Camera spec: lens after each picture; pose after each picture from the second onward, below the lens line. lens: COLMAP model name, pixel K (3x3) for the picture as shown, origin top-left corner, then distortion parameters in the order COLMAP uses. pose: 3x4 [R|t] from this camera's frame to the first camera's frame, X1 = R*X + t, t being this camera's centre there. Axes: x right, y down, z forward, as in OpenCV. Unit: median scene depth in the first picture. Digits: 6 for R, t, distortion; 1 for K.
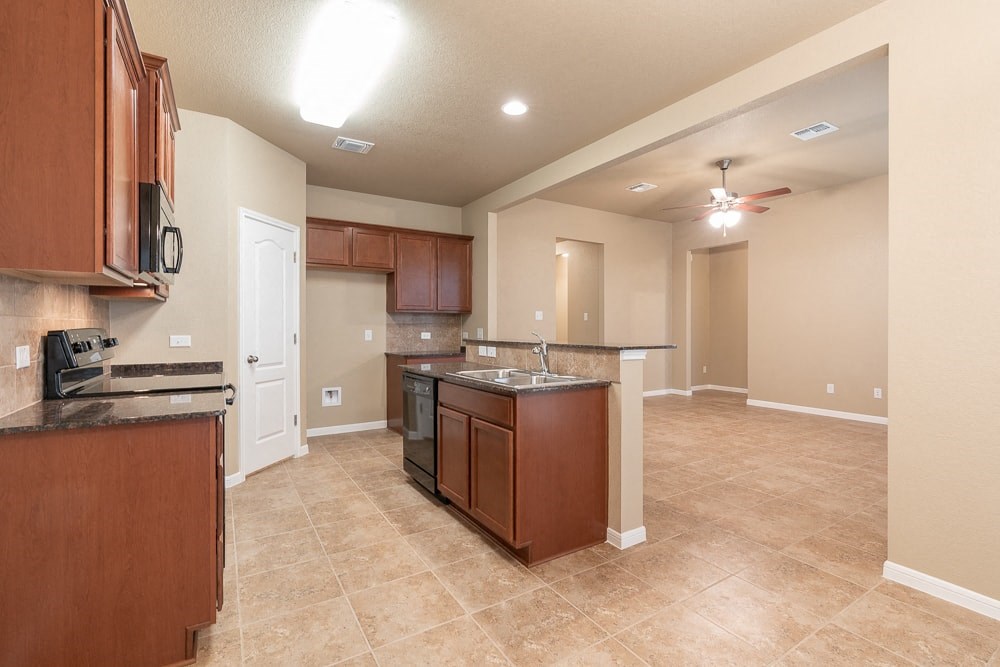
lens RADIAL K [[461.1, 0, 490.7], [0, 461.1, 329.1], [0, 0, 1]] dist [-0.004793, 0.000434]
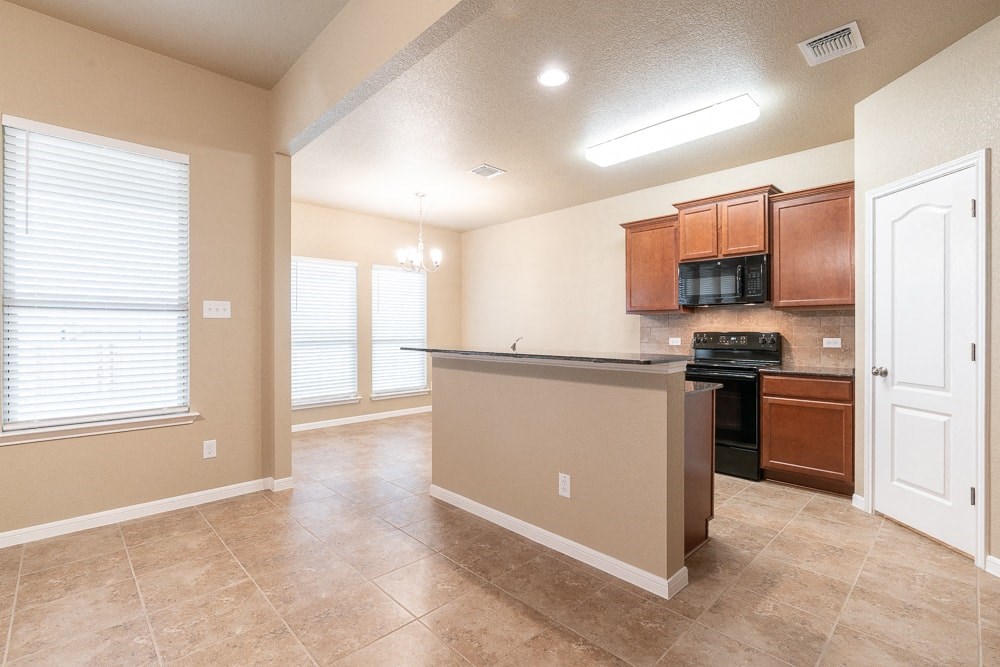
lens RADIAL K [[461.1, 0, 490.7], [0, 461.1, 329.1], [0, 0, 1]] dist [-0.004793, 0.000434]
pose [[-0.976367, -0.001252, -0.216115, 0.362125], [-0.001915, 0.999994, 0.002859, -0.011492], [0.216110, 0.003206, -0.976364, 1.854686]]
